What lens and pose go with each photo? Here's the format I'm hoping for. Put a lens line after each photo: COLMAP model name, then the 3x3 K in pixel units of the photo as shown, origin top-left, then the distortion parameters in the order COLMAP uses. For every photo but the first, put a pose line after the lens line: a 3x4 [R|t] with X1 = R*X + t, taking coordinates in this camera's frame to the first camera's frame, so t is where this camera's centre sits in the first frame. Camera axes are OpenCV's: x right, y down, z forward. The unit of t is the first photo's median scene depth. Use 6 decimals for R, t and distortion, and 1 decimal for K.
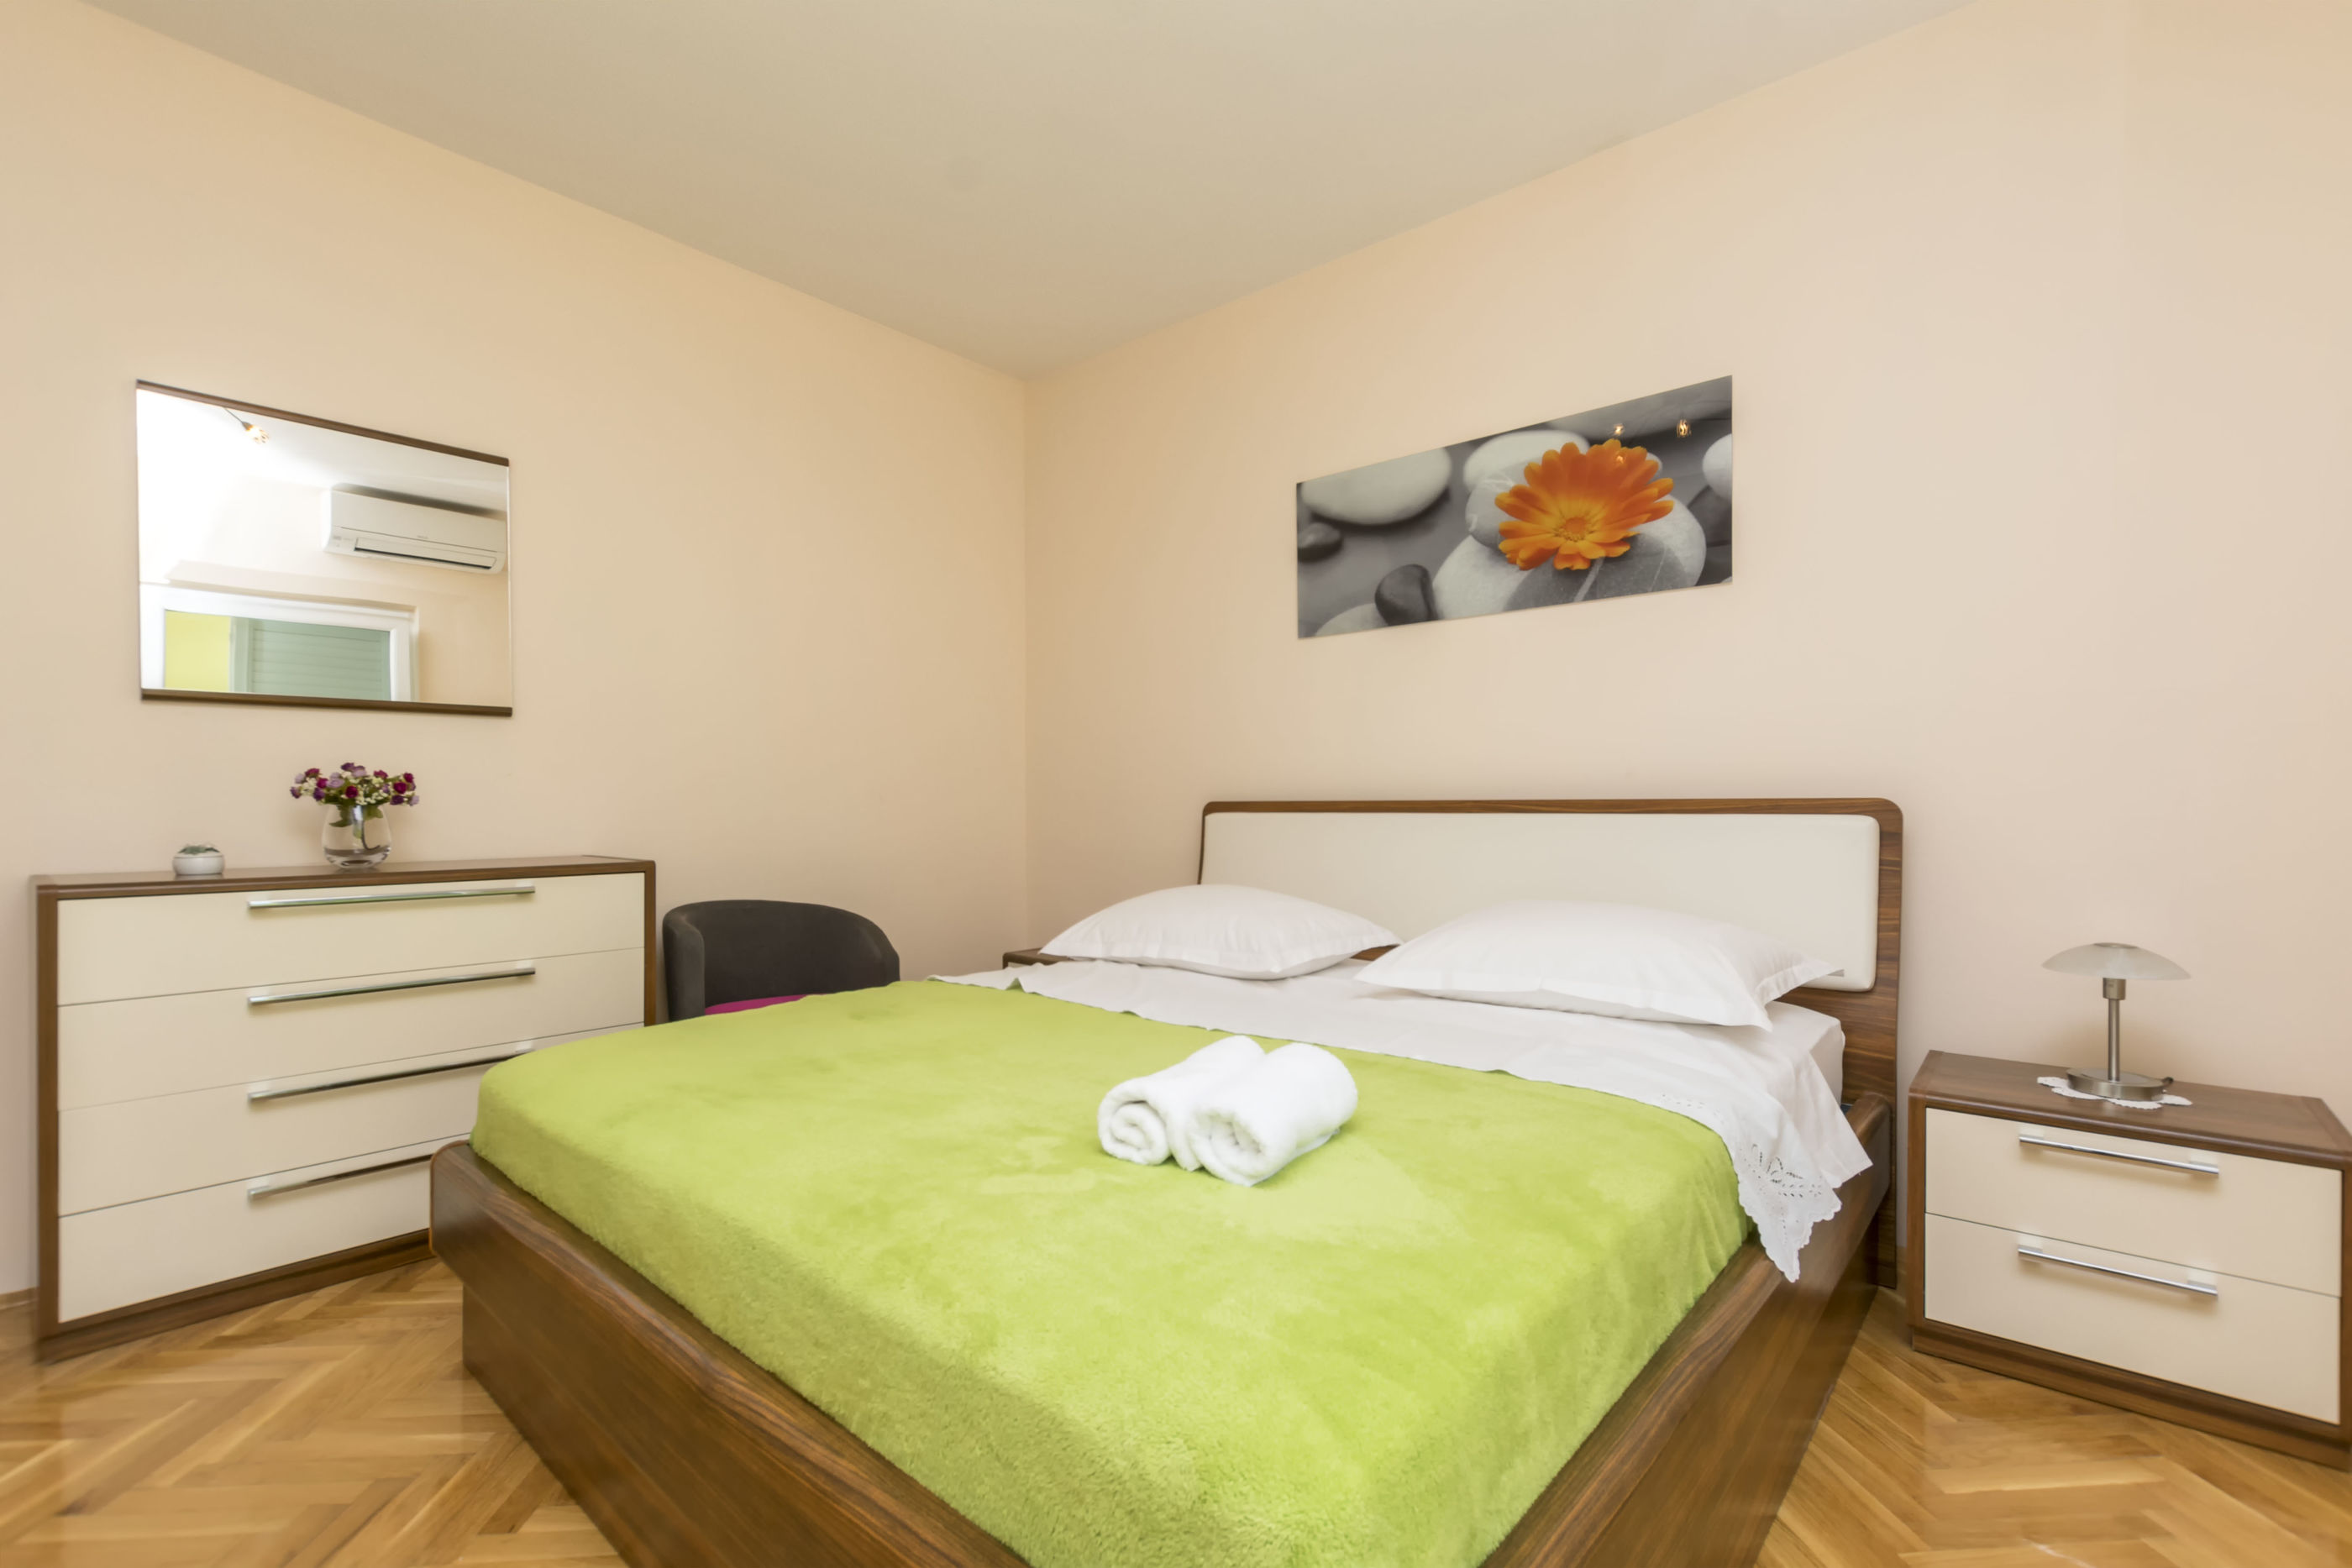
lens RADIAL K [[1041.6, 0, 1178.8], [0, 1041.6, 799.3], [0, 0, 1]] dist [0.009168, -0.003579]
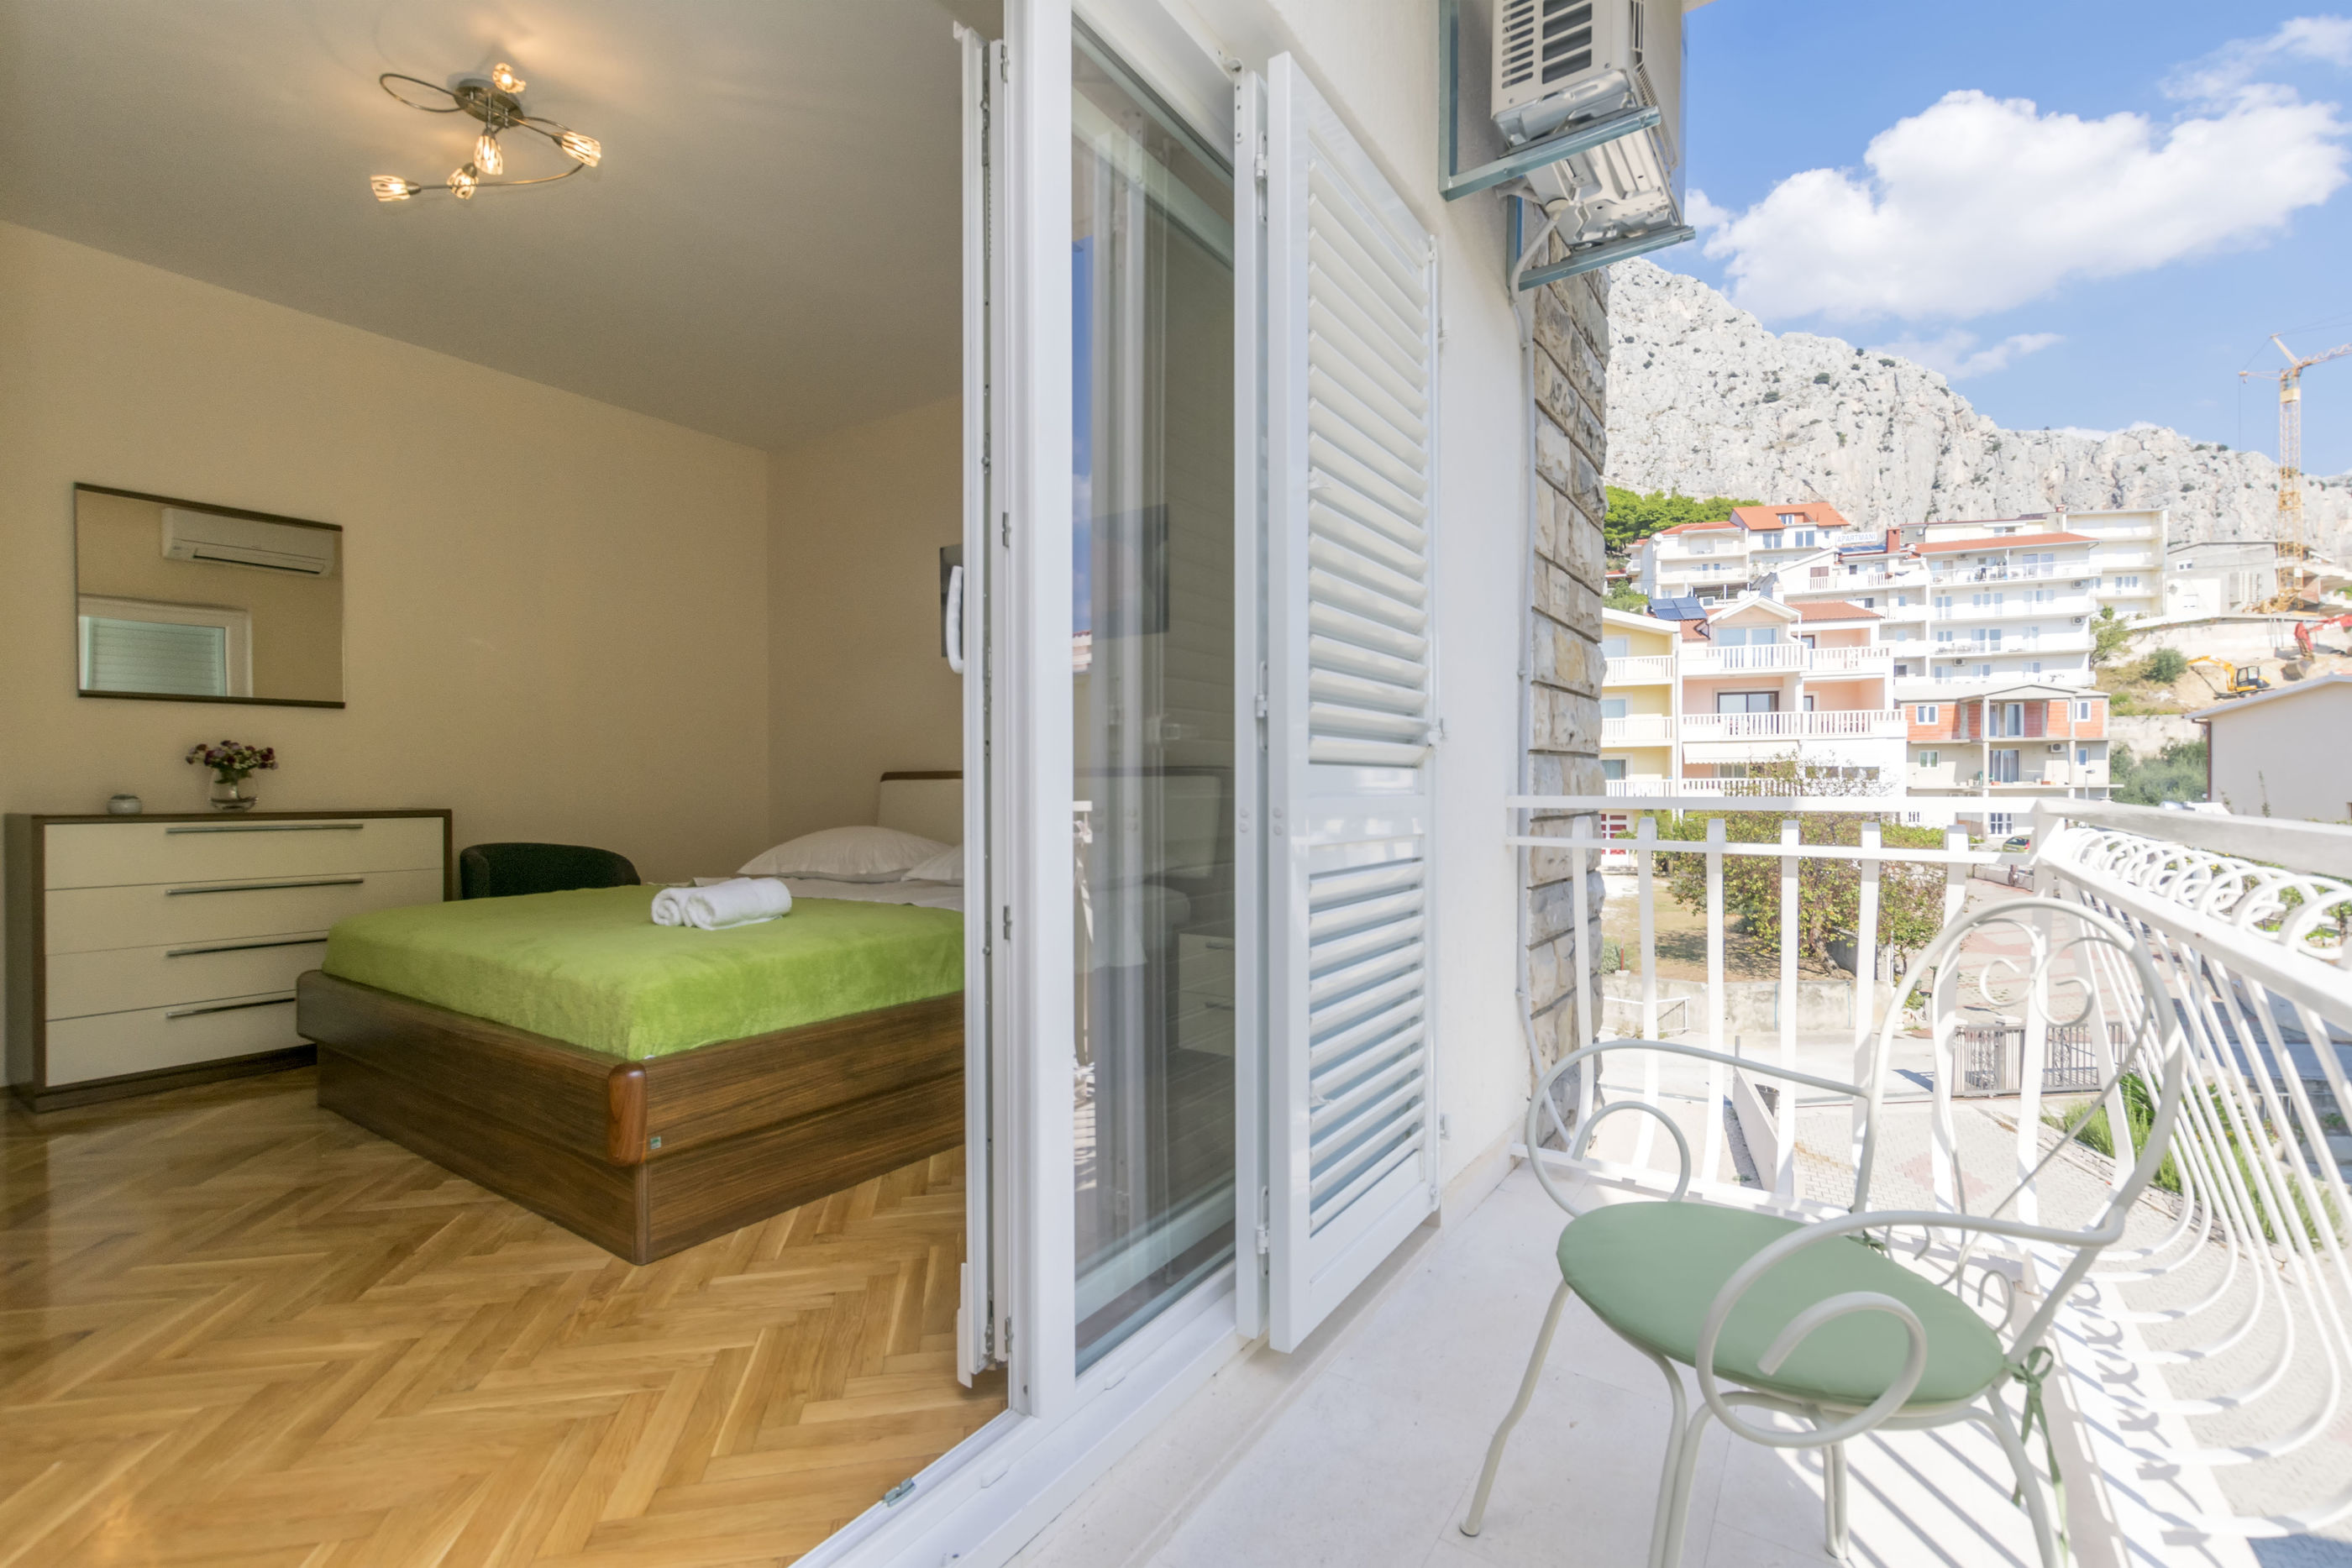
lens RADIAL K [[1041.6, 0, 1171.8], [0, 1041.6, 787.7], [0, 0, 1]] dist [0.009168, -0.003579]
pose [[0.994275, -0.000579, 0.106852, 0.334813], [0.000430, 0.999999, 0.001424, 0.027074], [-0.106852, -0.001370, 0.994274, -0.546364]]
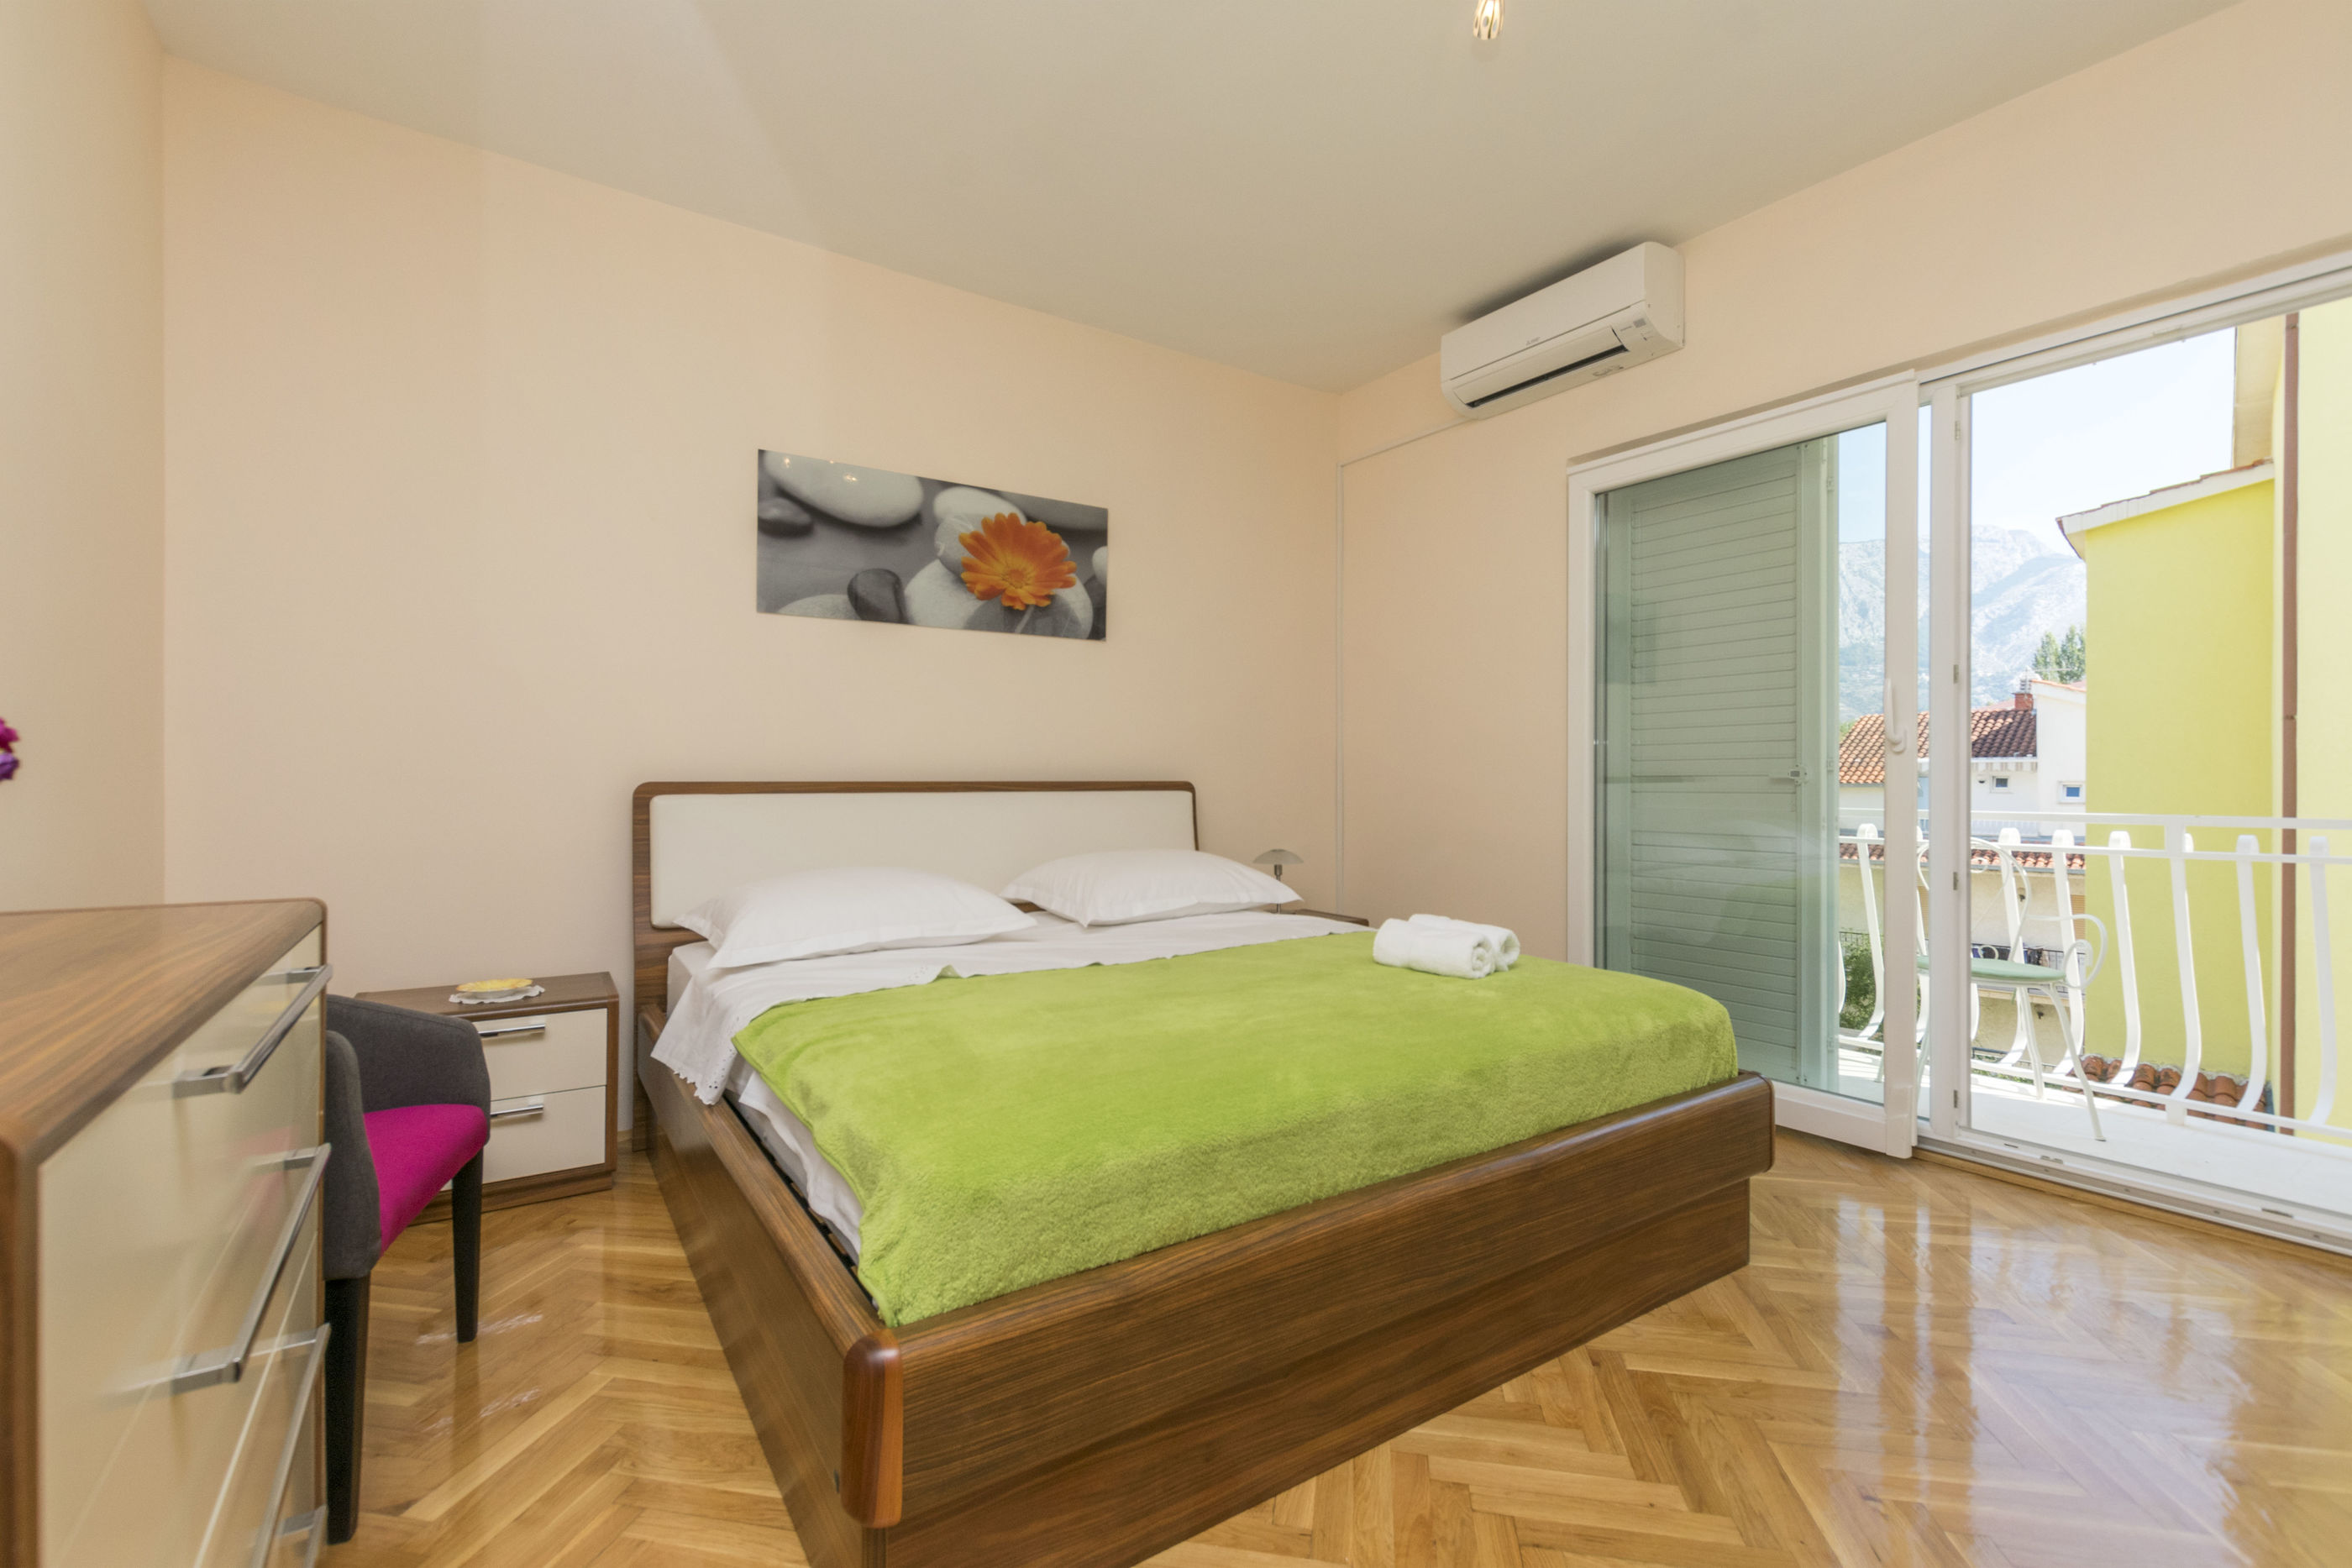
lens RADIAL K [[1041.6, 0, 1175.1], [0, 1041.6, 770.8], [0, 0, 1]] dist [0.009168, -0.003579]
pose [[0.249974, 0.013751, 0.968155, -0.871338], [-0.002312, 0.999905, -0.013604, 0.004797], [-0.968250, 0.001162, 0.249982, 0.476839]]
